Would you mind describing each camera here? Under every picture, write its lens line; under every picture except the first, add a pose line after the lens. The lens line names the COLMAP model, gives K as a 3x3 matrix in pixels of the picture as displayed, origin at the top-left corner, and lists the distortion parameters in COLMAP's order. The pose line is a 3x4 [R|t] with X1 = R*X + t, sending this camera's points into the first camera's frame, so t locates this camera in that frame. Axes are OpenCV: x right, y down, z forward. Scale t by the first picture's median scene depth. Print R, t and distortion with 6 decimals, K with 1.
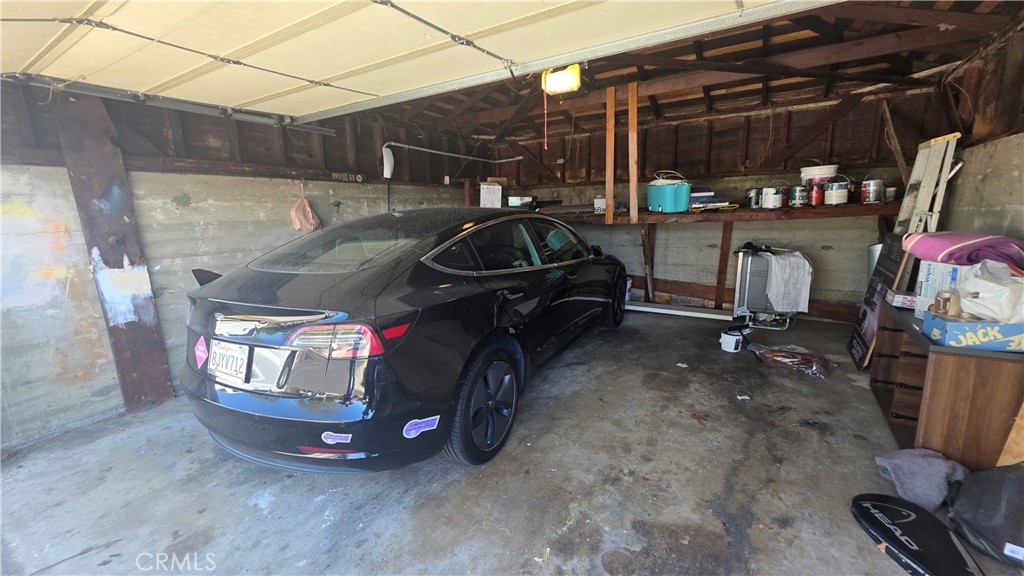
lens RADIAL K [[409.2, 0, 515.5], [0, 409.2, 293.8], [0, 0, 1]] dist [-0.000910, 0.000271]
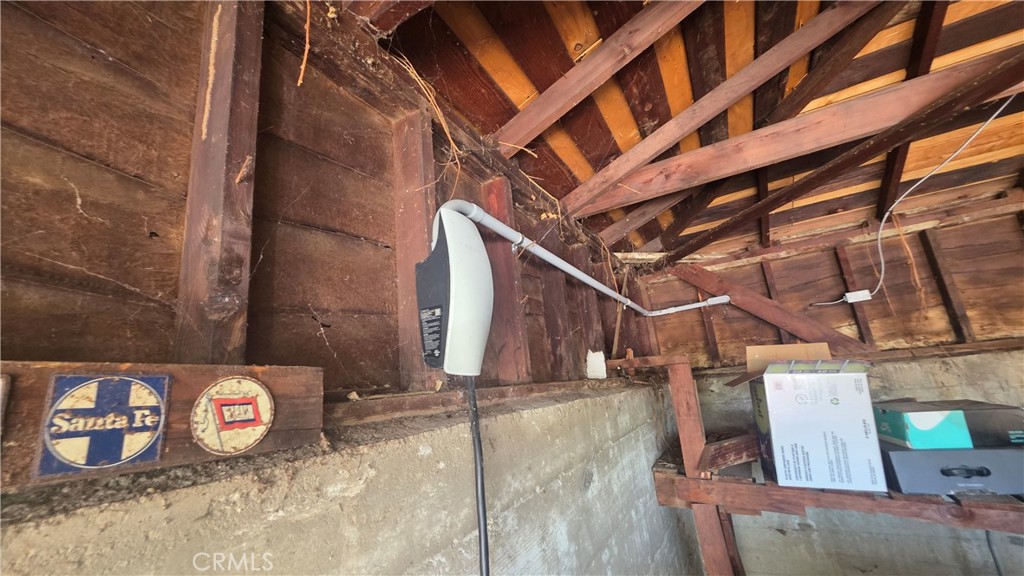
lens RADIAL K [[409.2, 0, 516.2], [0, 409.2, 285.1], [0, 0, 1]] dist [-0.000910, 0.000271]
pose [[0.995056, -0.055882, 0.082101, -0.278997], [0.086096, 0.897453, -0.432626, -0.224917], [-0.049506, 0.437555, 0.897828, 0.771519]]
